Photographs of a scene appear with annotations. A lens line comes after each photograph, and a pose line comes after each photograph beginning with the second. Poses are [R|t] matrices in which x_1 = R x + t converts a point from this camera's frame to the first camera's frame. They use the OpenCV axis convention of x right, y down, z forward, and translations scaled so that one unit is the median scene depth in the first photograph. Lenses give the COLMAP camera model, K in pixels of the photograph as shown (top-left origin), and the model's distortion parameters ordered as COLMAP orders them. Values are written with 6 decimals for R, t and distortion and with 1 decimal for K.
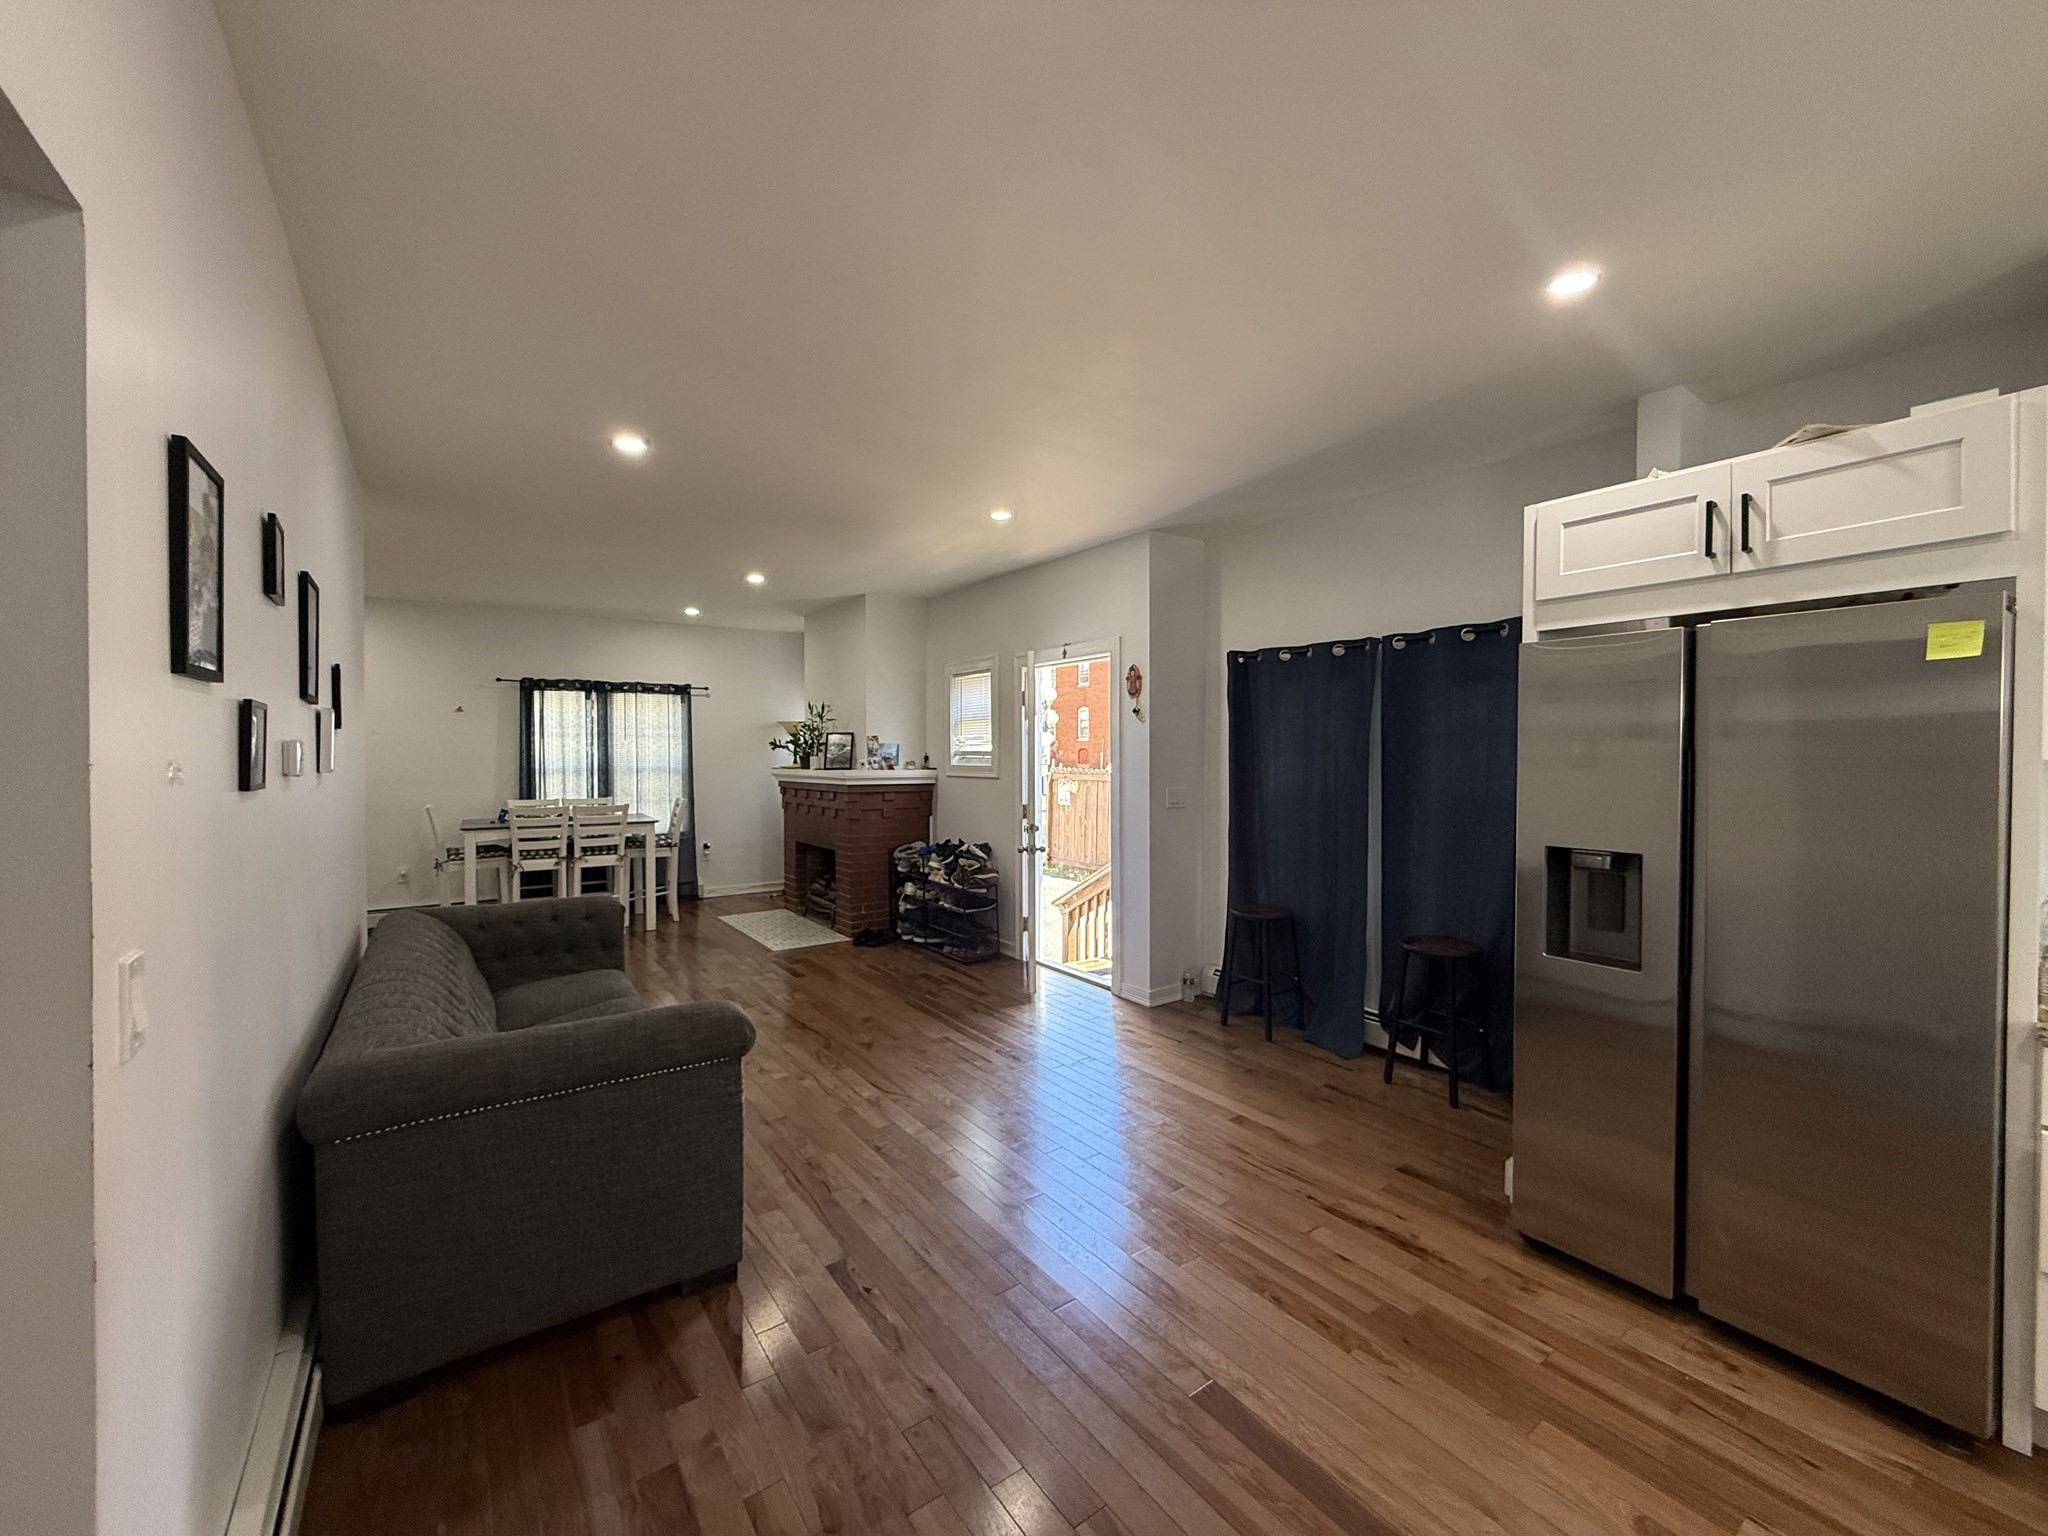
lens RADIAL K [[821.3, 0, 1017.0], [0, 821.3, 763.6], [0, 0, 1]] dist [-0.001623, 0.000607]
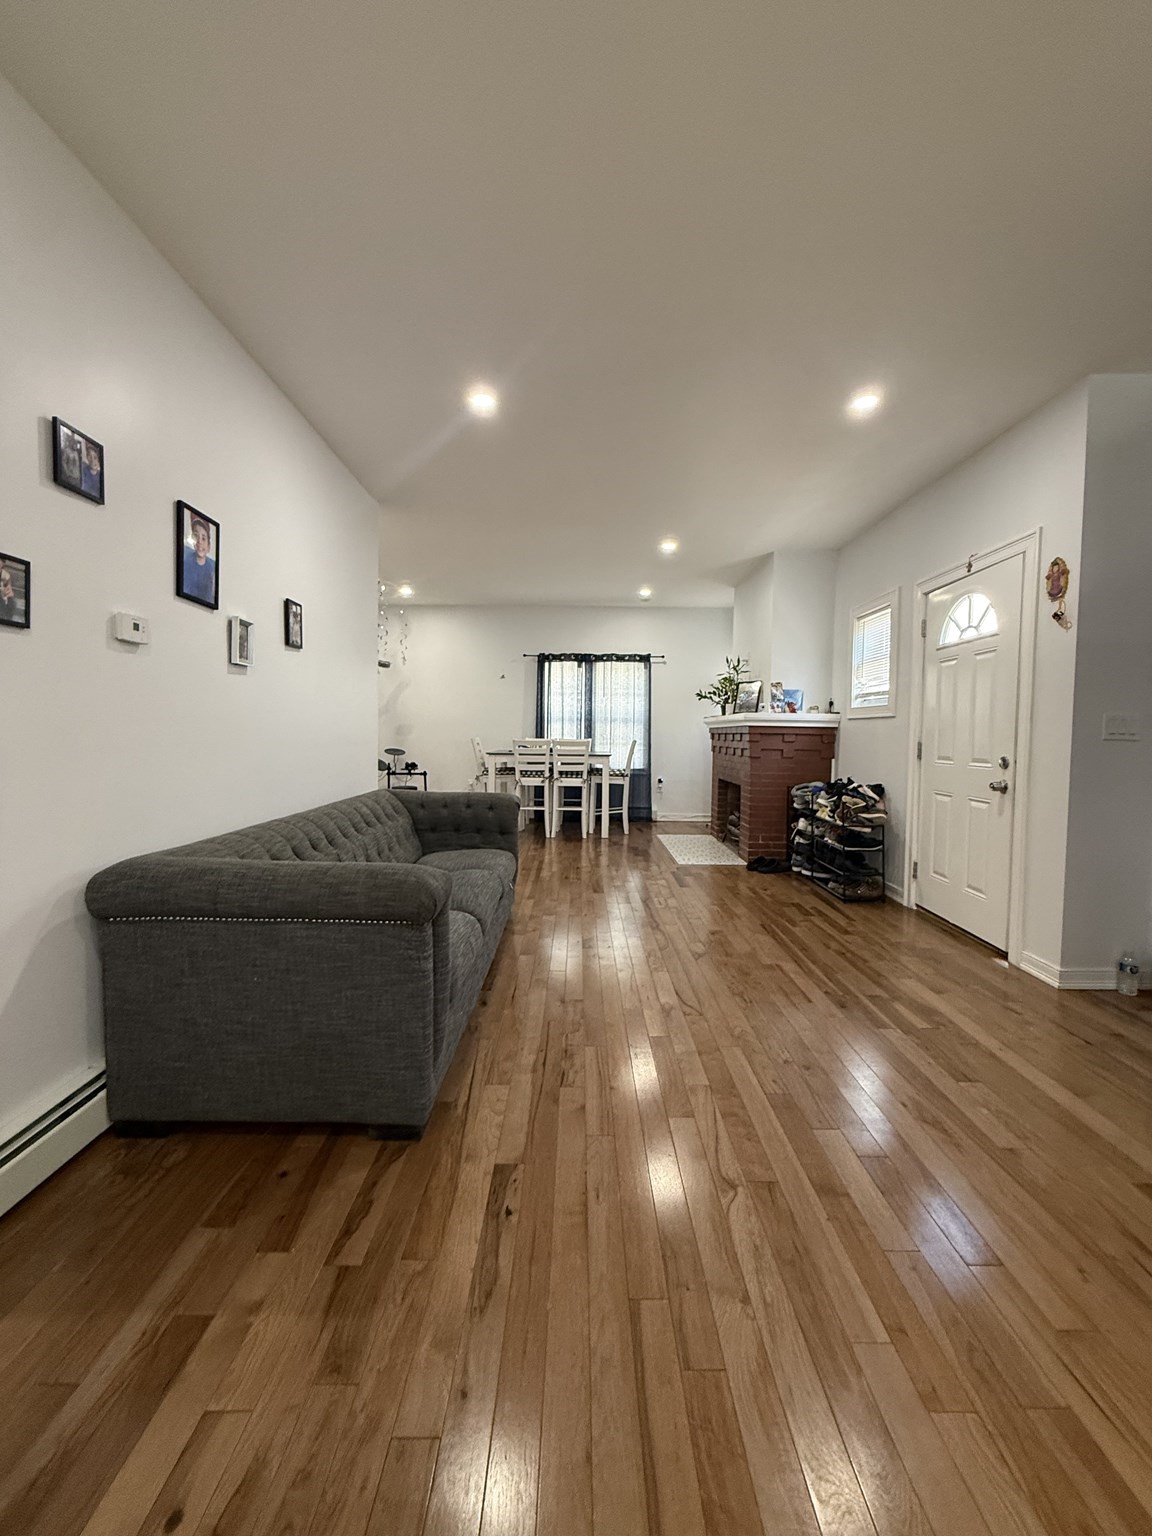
lens RADIAL K [[616.0, 0, 576.6], [0, 616.0, 760.9], [0, 0, 1]] dist [-0.001623, 0.000607]
pose [[0.815527, 0.037659, -0.577493, 0.085862], [-0.020344, 0.999129, 0.036425, 0.047319], [0.578362, -0.017957, 0.815583, 0.183380]]
